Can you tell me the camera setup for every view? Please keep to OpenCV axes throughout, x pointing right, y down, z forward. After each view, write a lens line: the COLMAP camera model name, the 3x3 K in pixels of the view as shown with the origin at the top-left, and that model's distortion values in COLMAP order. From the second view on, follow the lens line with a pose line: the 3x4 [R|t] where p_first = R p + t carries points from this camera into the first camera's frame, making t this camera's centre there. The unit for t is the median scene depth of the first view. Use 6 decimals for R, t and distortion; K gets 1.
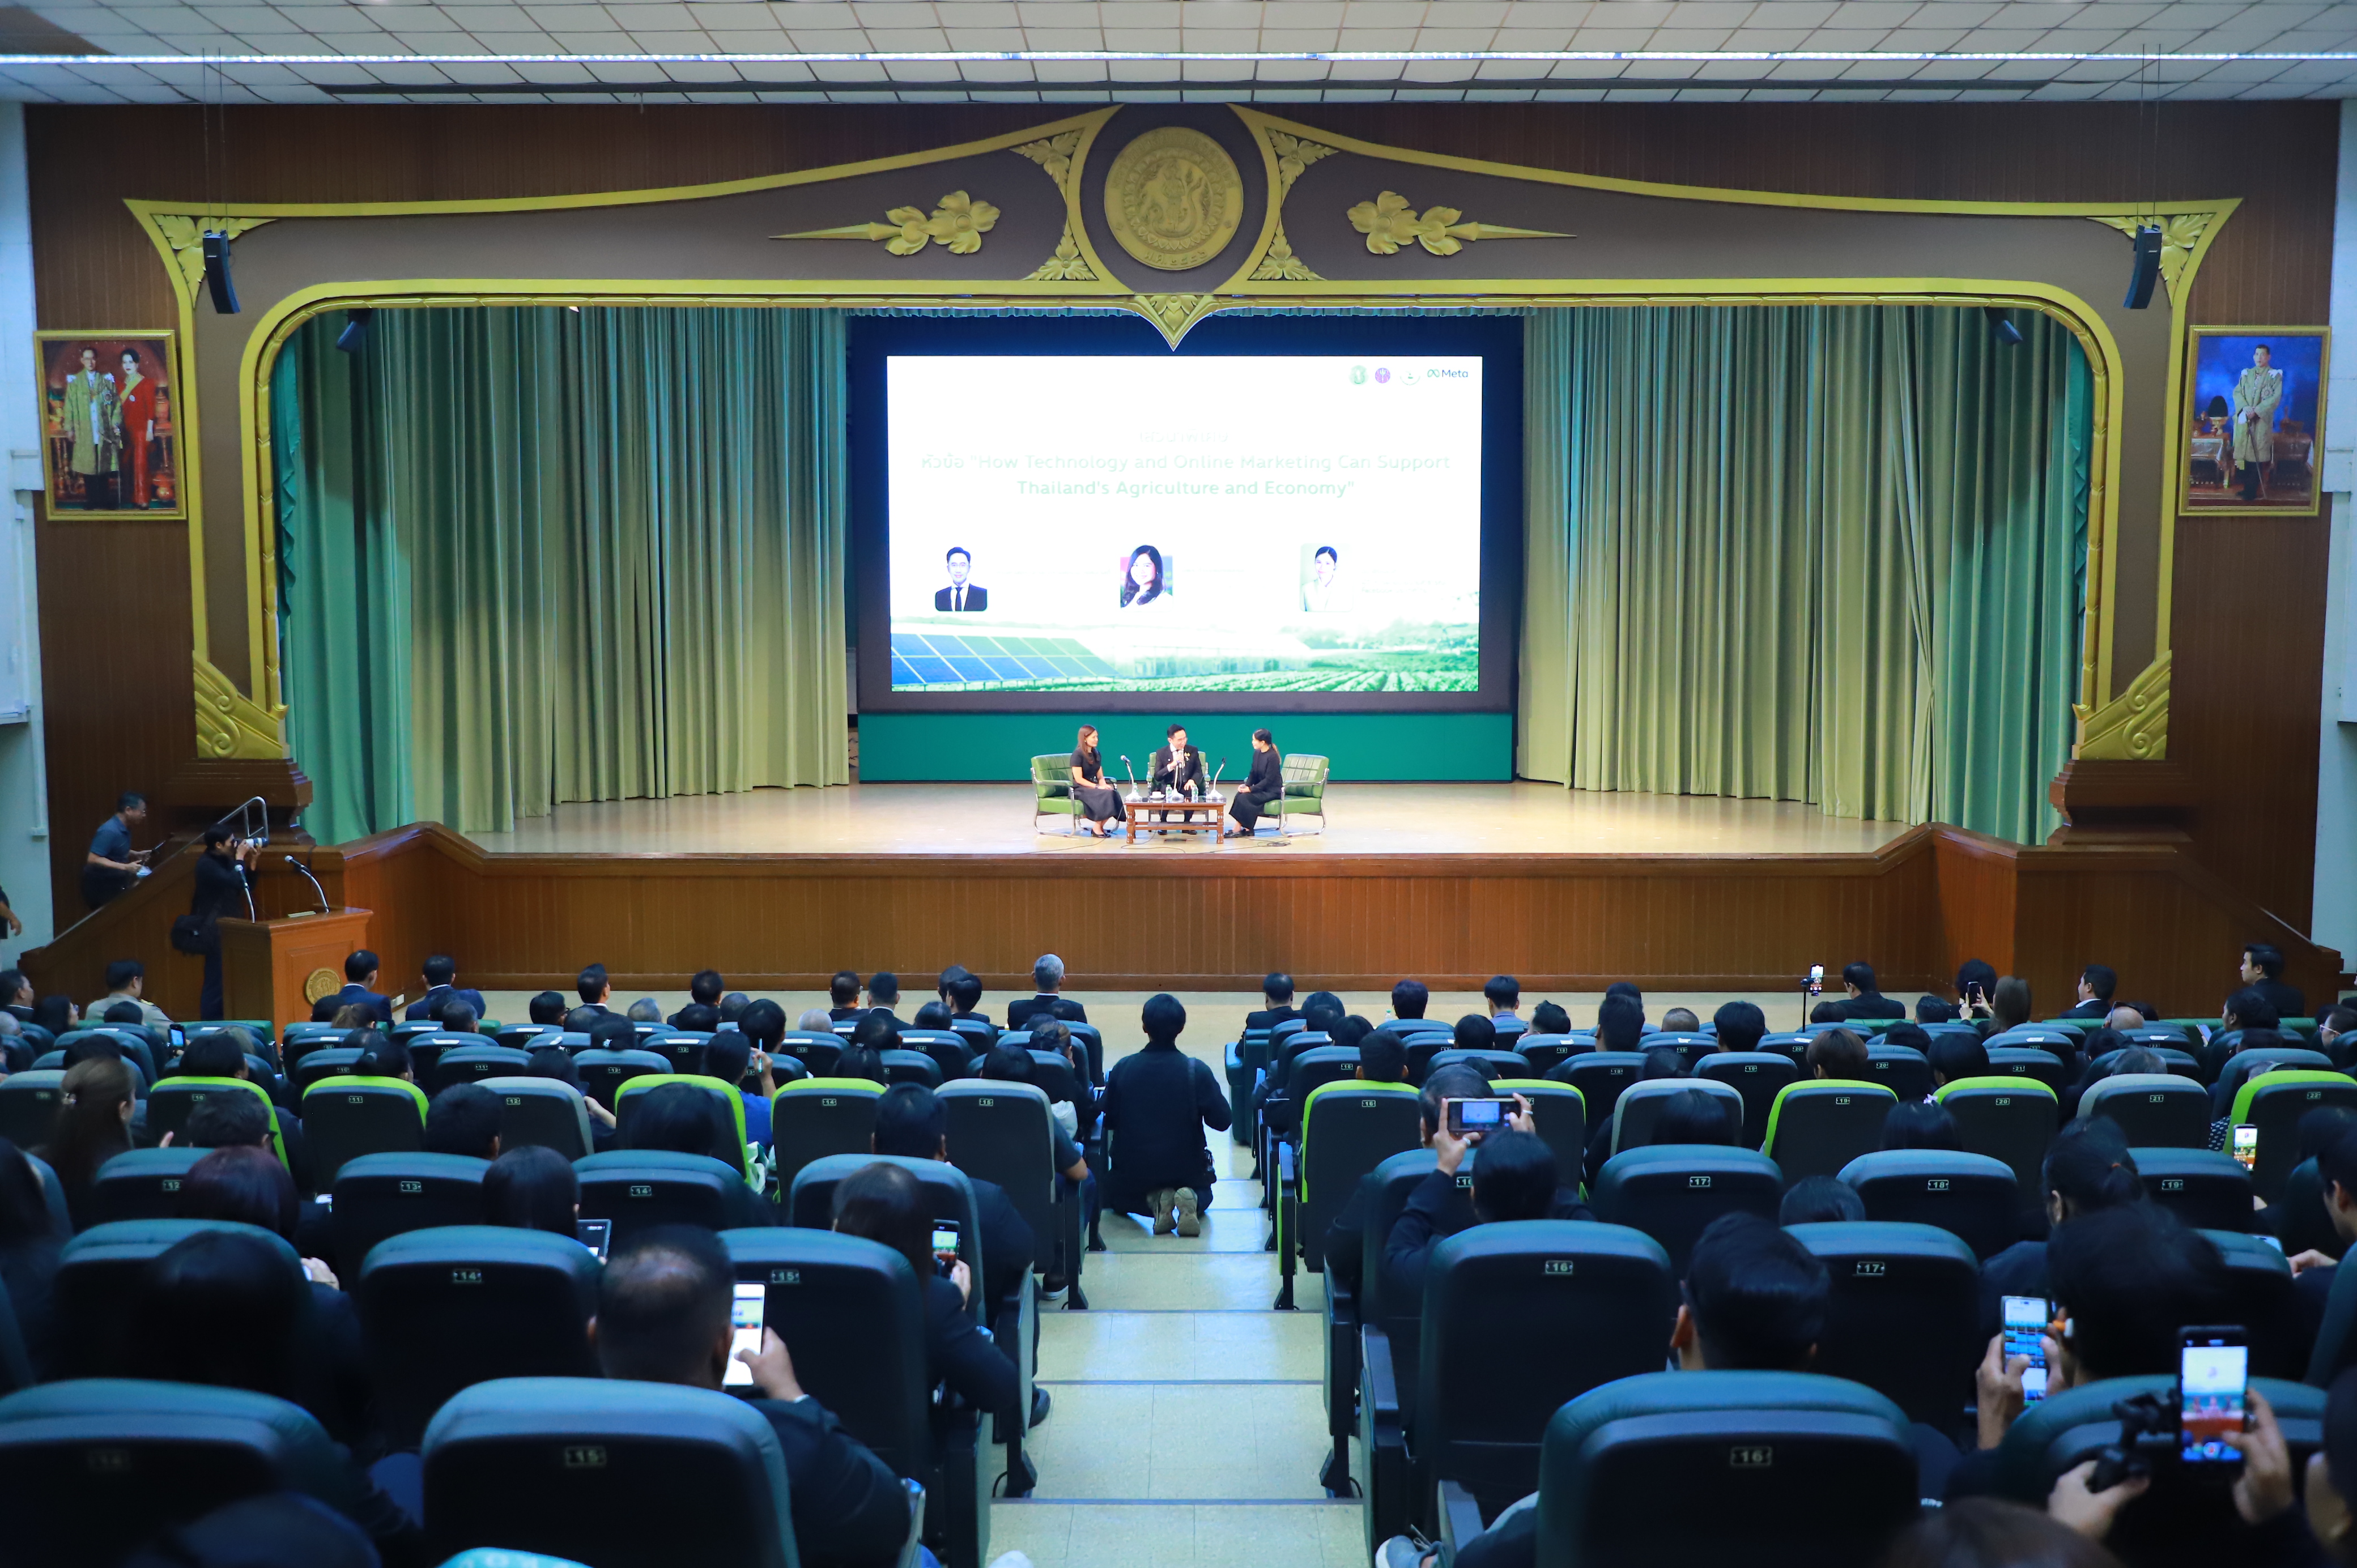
lens RADIAL K [[1912.2, 0, 1178.5], [0, 1912.2, 784.0], [0, 0, 1]] dist [0.003330, 0.001468]
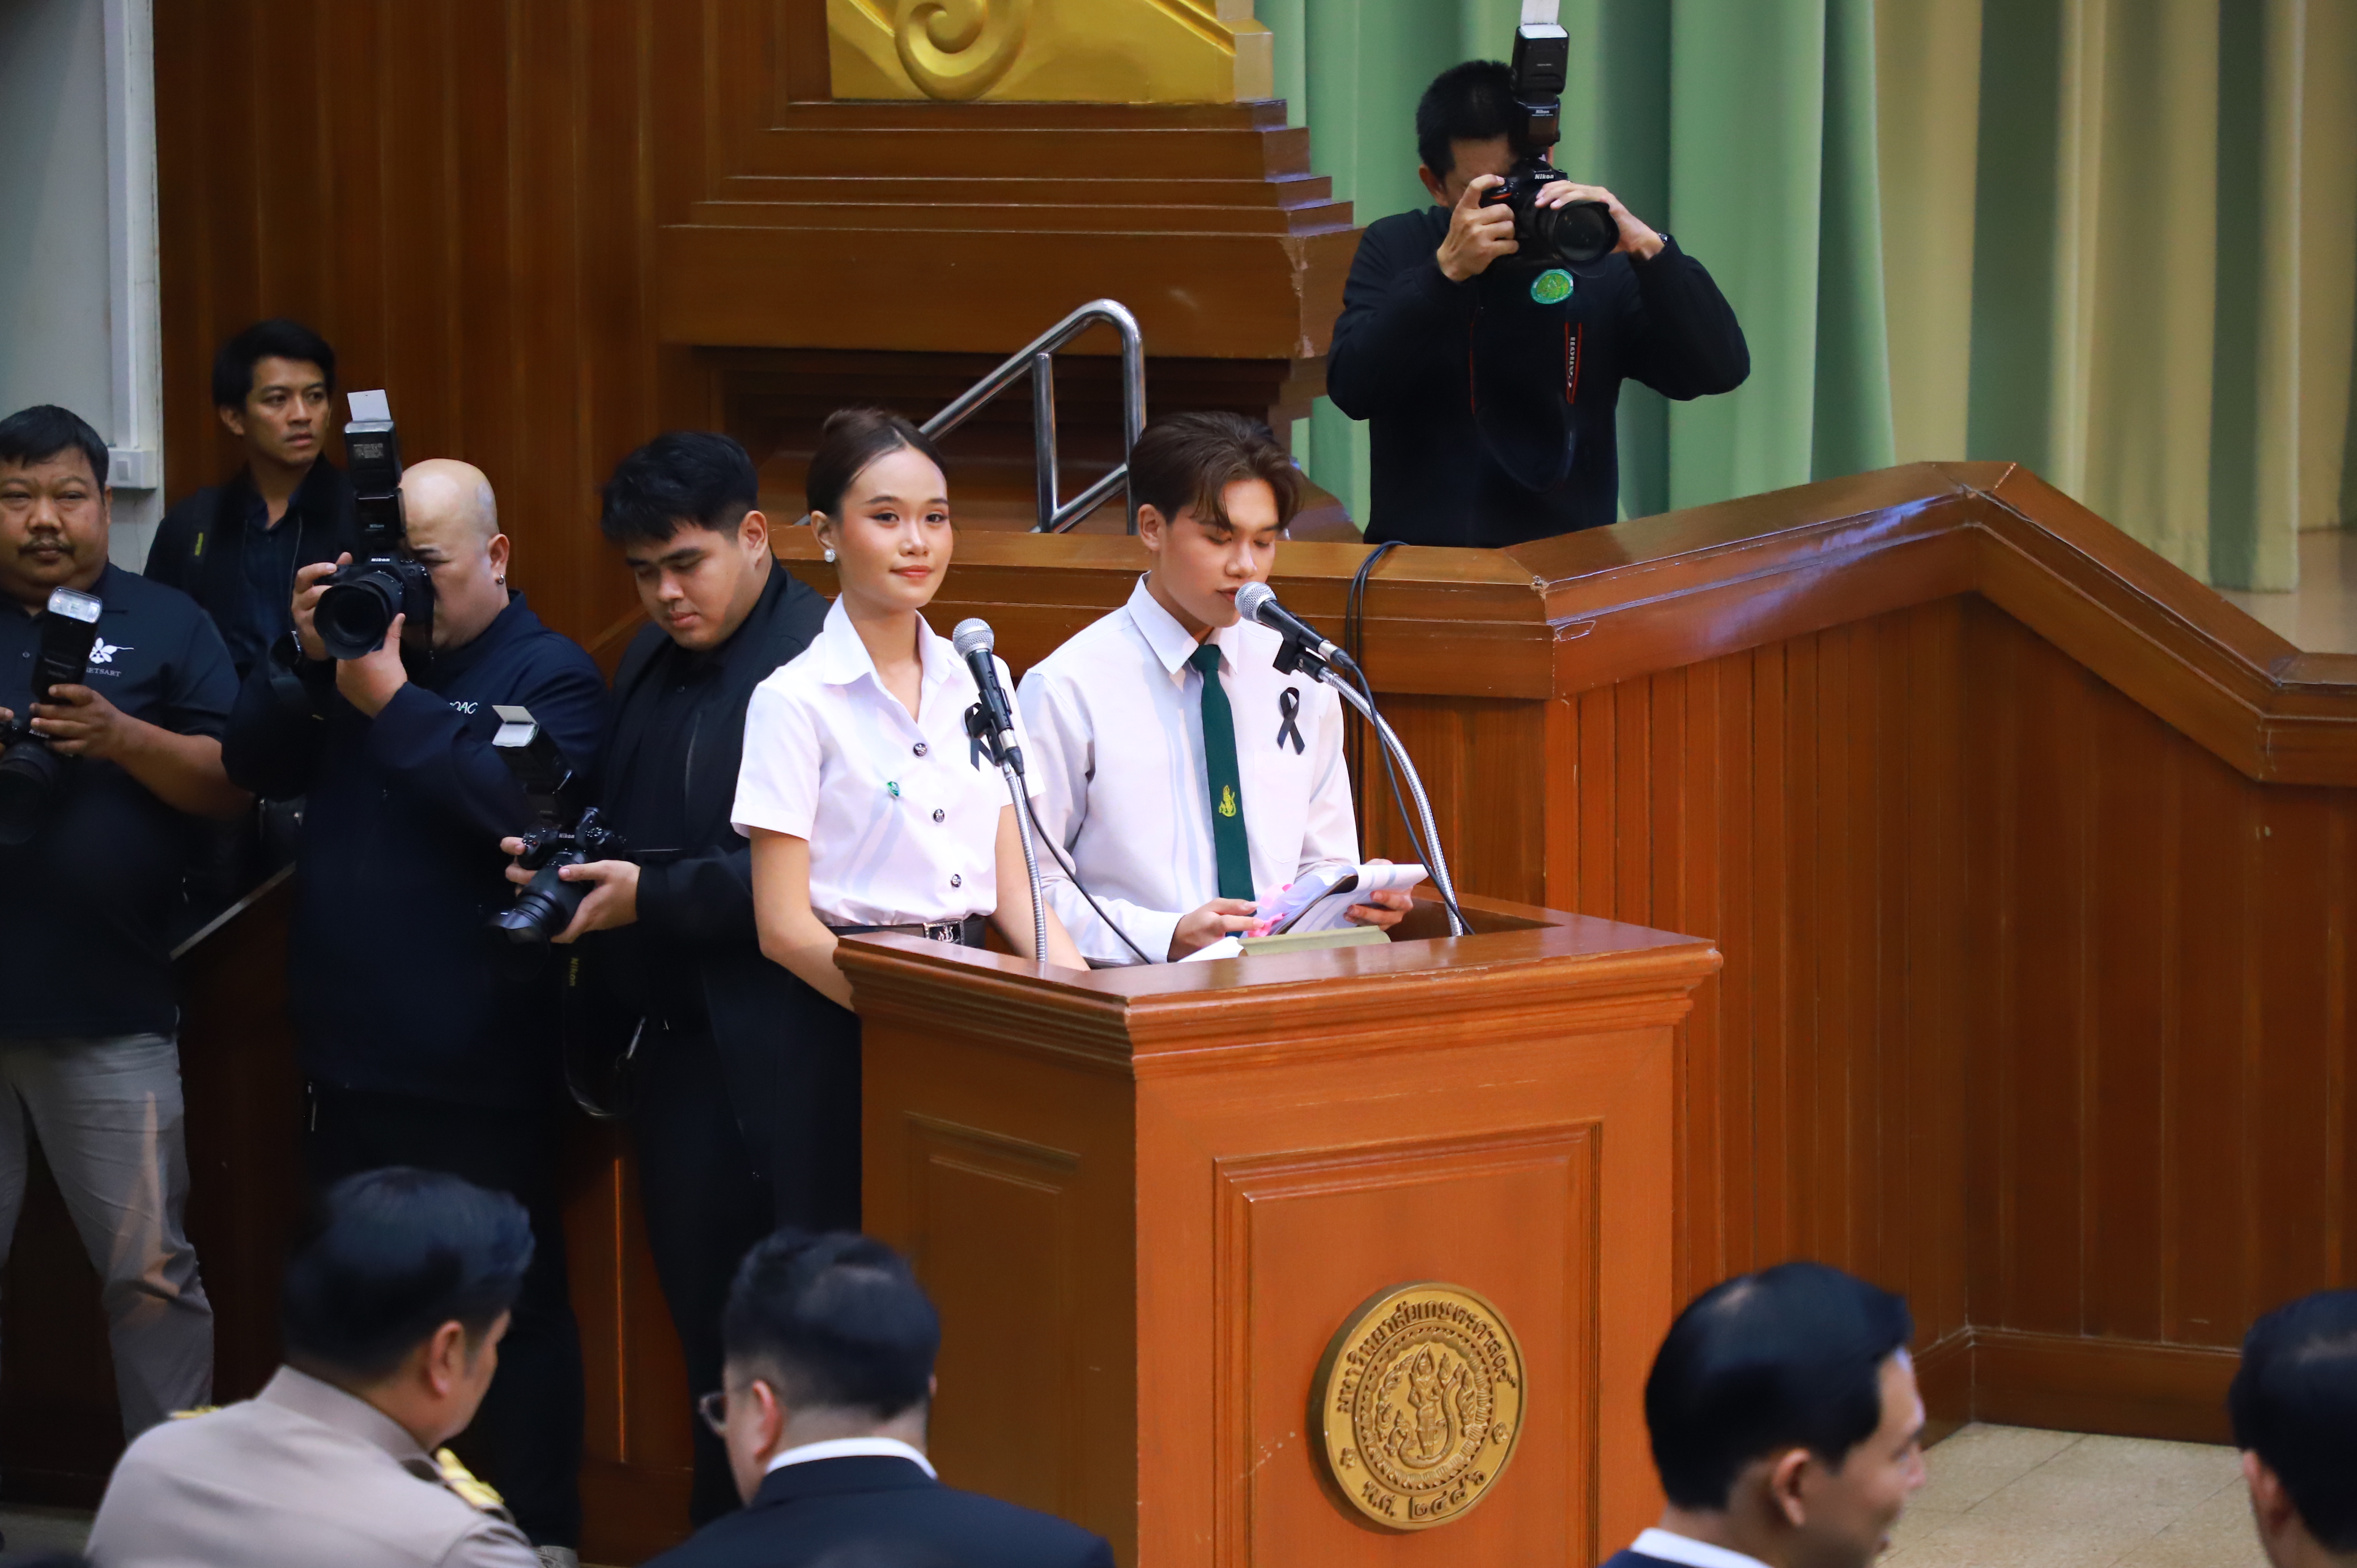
lens RADIAL K [[6870.7, 0, 1178.5], [0, 6870.7, 784.0], [0, 0, 1]] dist [0.028261, 0.275059]
pose [[0.902294, 0.042806, -0.428992, -0.165166], [-0.033915, 0.999023, 0.028352, 0.029249], [0.429786, -0.011033, 0.902863, 0.353937]]
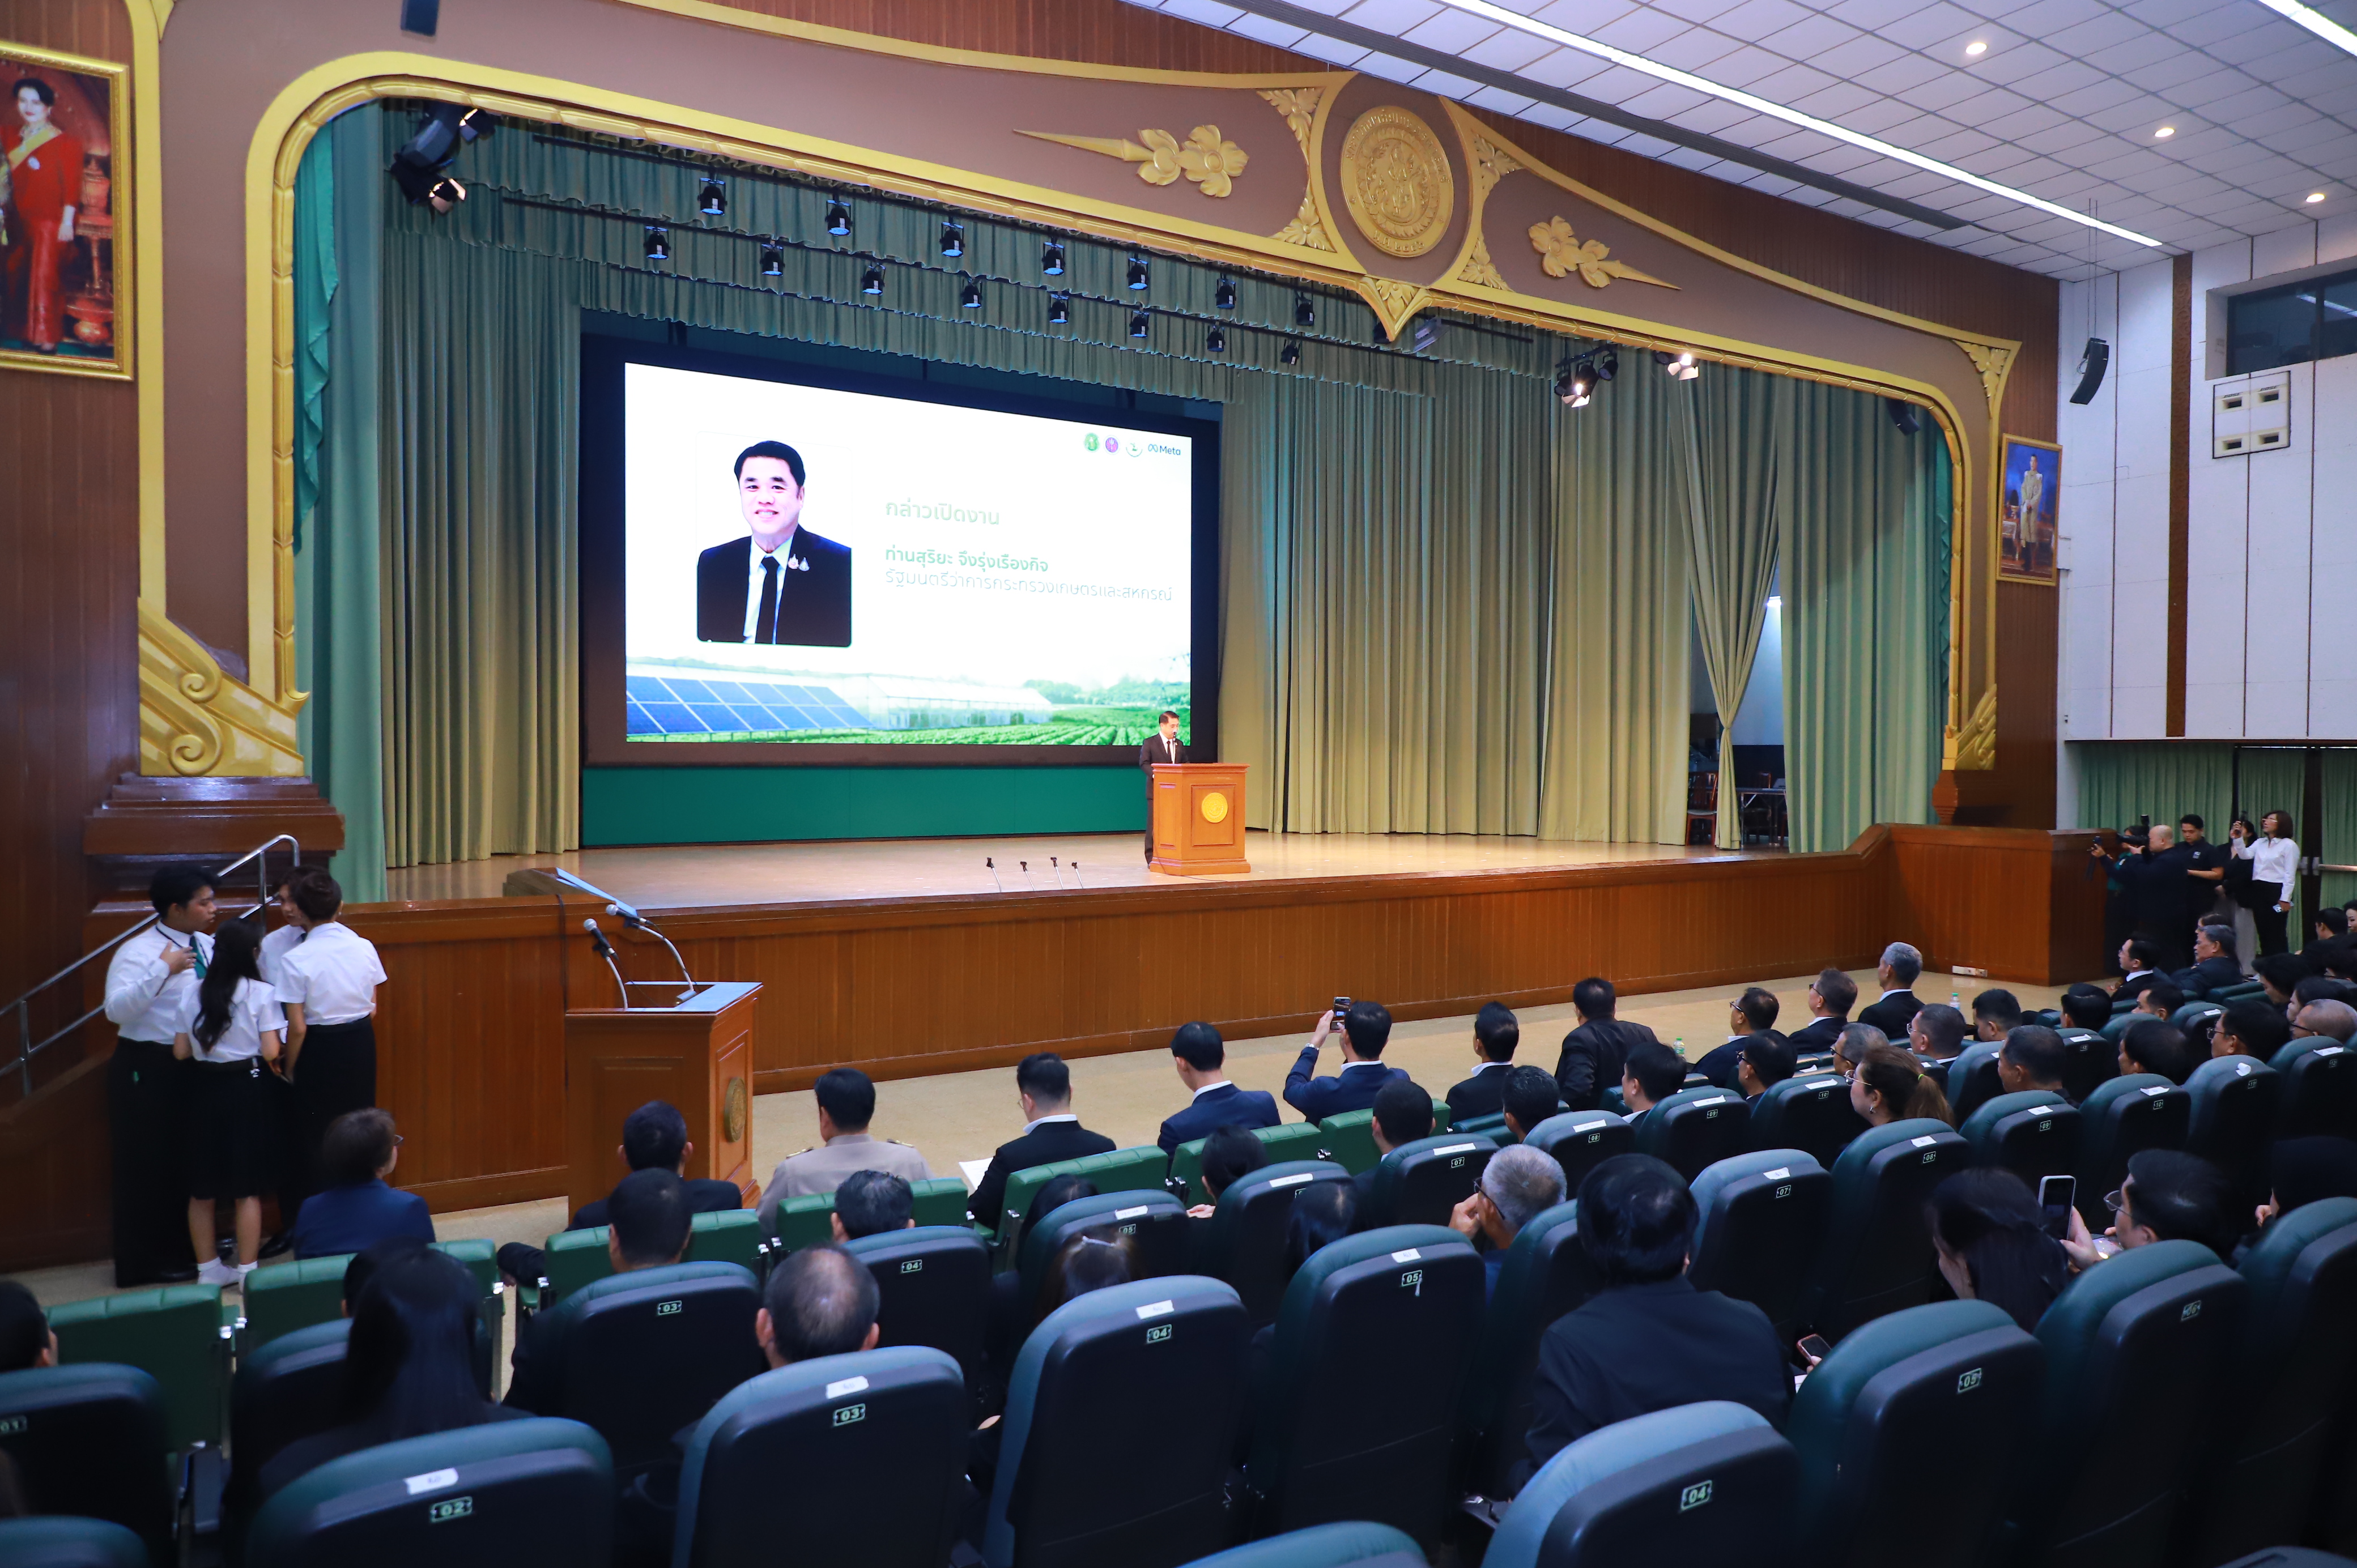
lens RADIAL K [[1569.5, 0, 1178.5], [0, 1569.5, 784.0], [0, 0, 1]] dist [0.008162, -0.001338]
pose [[0.841870, -0.007666, 0.539625, -0.443069], [0.041899, 0.997810, -0.051190, 0.024324], [-0.538051, 0.065705, 0.840348, 0.359366]]
